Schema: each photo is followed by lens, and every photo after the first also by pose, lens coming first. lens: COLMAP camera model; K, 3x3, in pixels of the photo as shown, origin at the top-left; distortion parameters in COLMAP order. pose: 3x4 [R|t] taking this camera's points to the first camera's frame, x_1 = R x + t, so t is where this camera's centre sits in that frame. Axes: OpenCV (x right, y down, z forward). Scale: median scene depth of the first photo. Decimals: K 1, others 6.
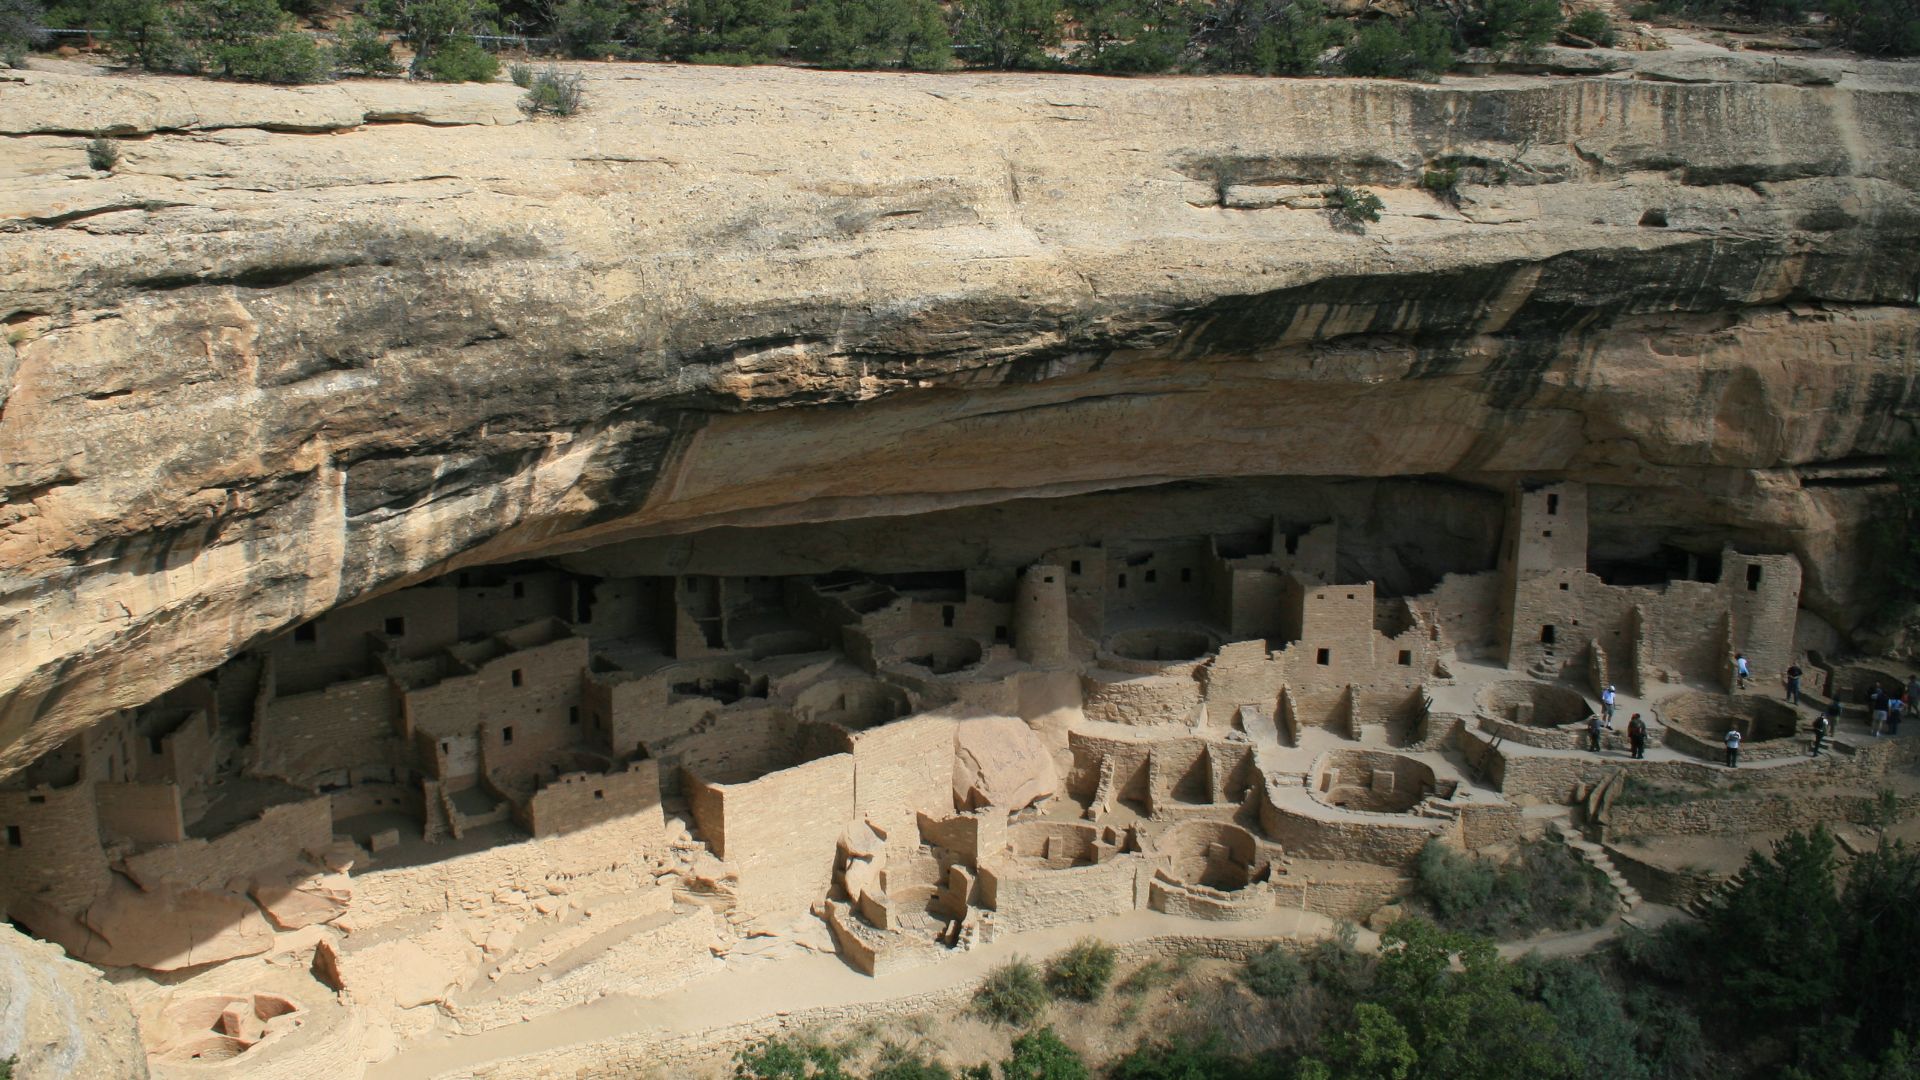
lens RADIAL K [[1730.7, 0, 894.7], [0, 1730.7, 432.6], [0, 0, 1]] dist [-0.158671, 0.163611]
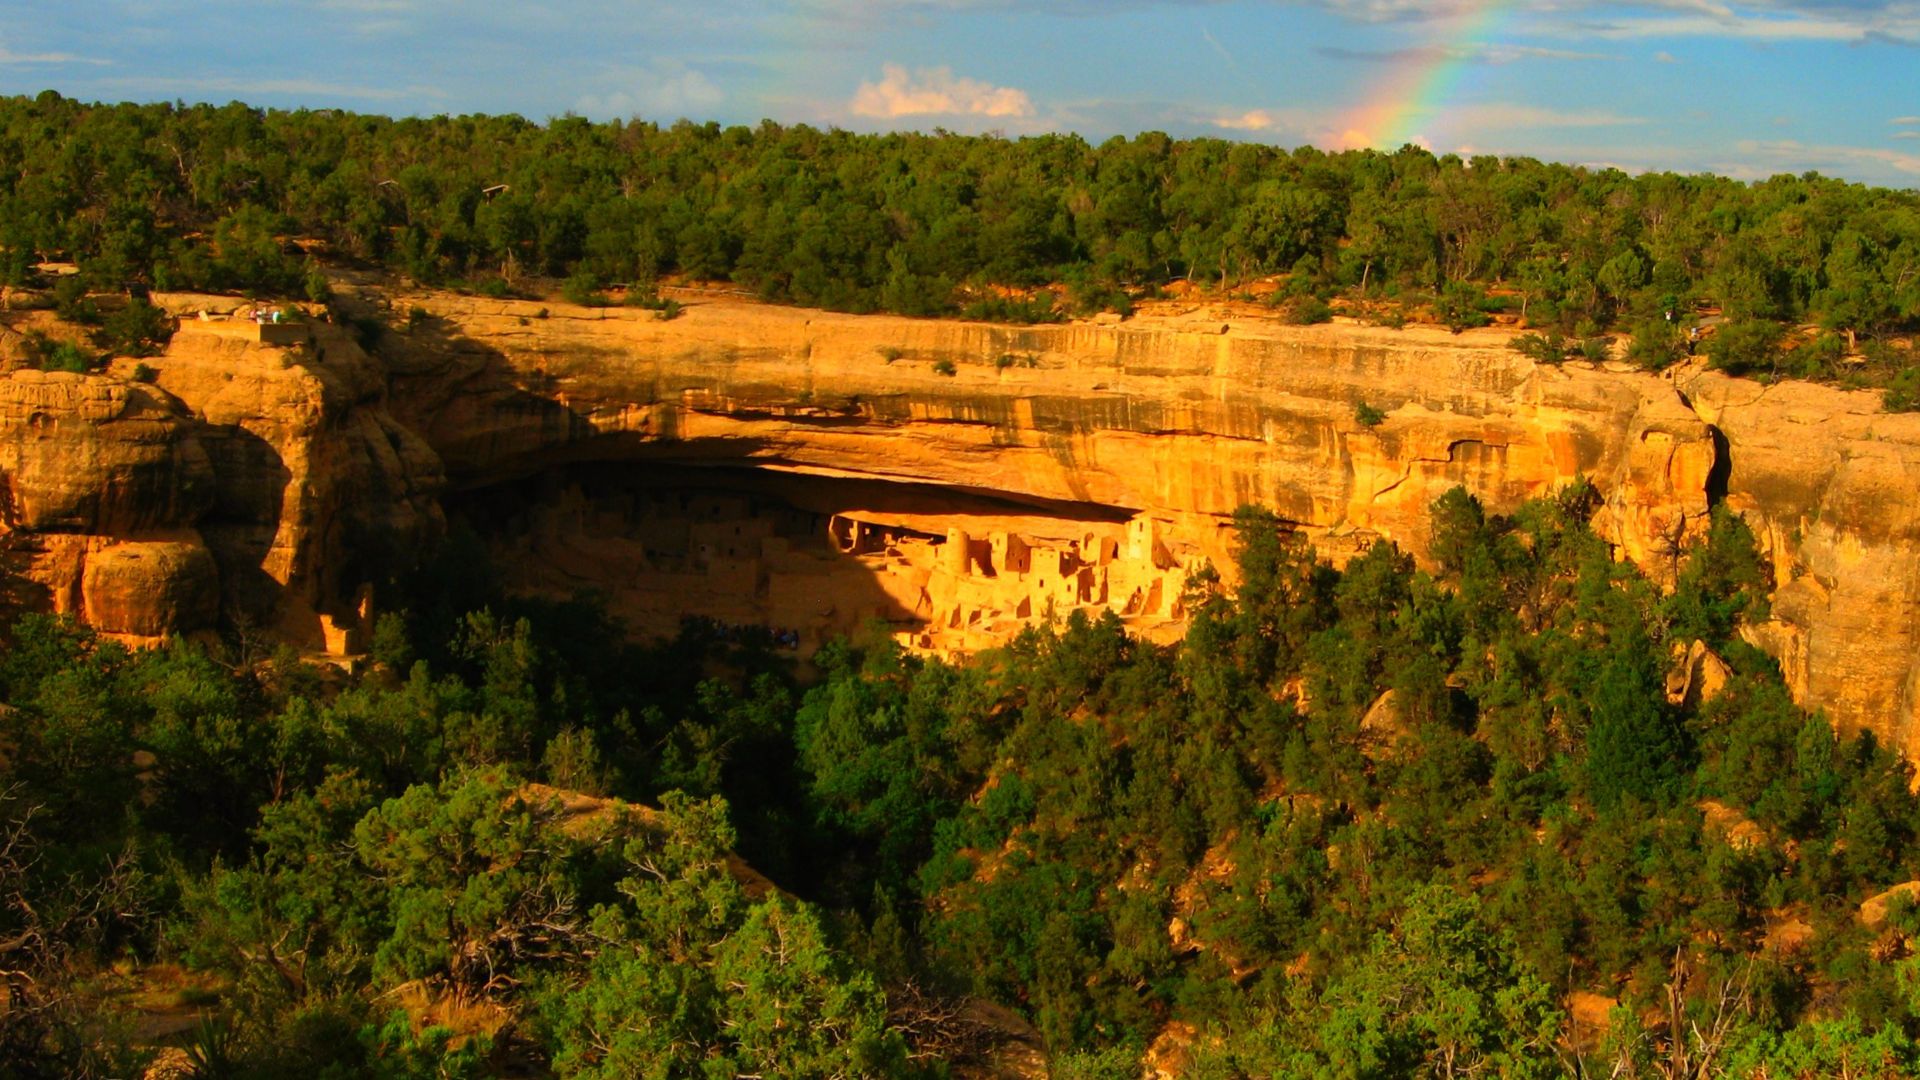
lens RADIAL K [[4036.4, 0, 957.7], [0, 4036.4, 569.3], [0, 0, 1]] dist [0.172882, -3.972722]
pose [[0.711444, 0.096081, -0.696144, 4.548512], [-0.174871, 0.983654, -0.042951, 0.426863], [0.680638, 0.152292, 0.716616, -3.343819]]
